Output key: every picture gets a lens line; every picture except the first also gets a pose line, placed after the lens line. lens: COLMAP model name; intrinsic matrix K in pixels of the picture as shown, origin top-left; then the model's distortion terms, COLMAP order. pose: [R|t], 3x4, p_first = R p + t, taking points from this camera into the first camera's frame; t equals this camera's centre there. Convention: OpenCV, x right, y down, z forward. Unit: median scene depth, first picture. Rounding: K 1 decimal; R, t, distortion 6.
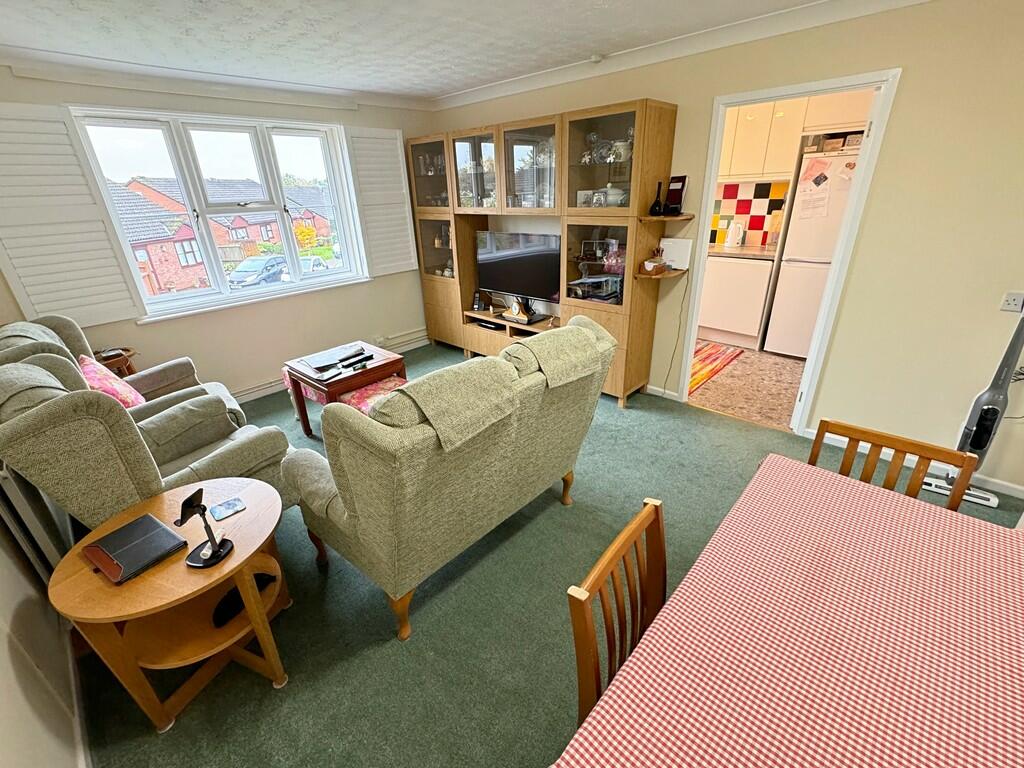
lens RADIAL K [[437.9, 0, 510.1], [0, 437.9, 383.0], [0, 0, 1]] dist [0.000979, -0.000013]
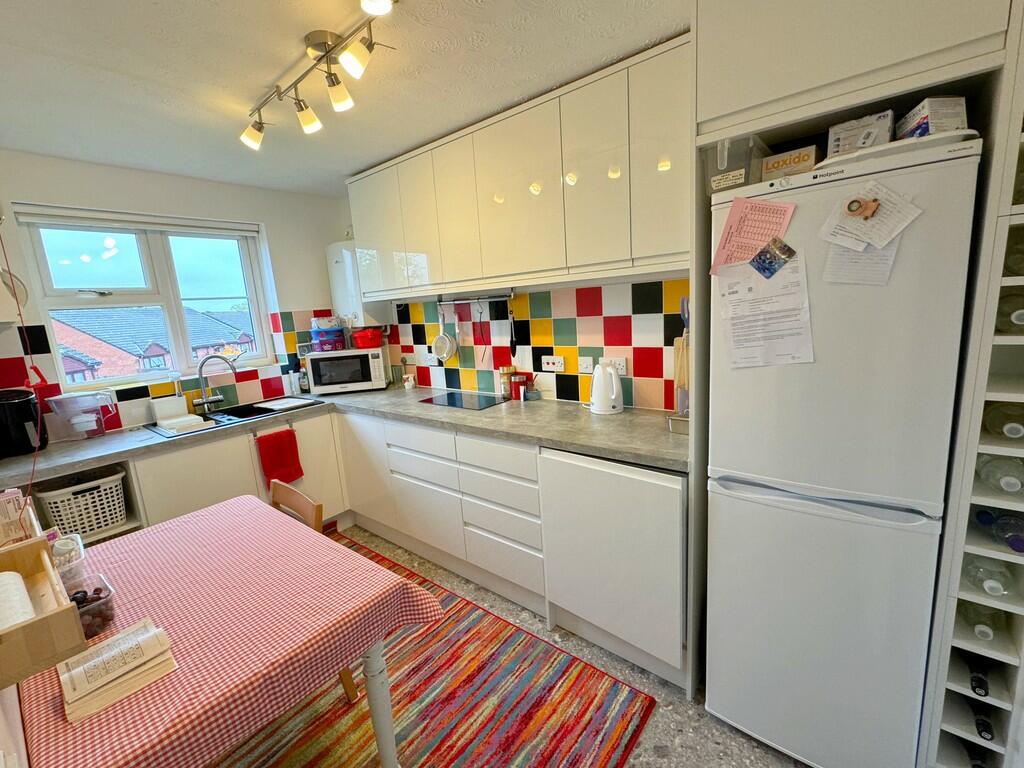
lens RADIAL K [[428.5, 0, 512.5], [0, 428.5, 383.5], [0, 0, 1]] dist [0.001700, 0.000108]
pose [[0.996756, -0.042695, 0.068228, 0.402372], [0.057653, 0.970258, -0.235109, -0.254740], [-0.056161, 0.238280, 0.969571, 0.595474]]
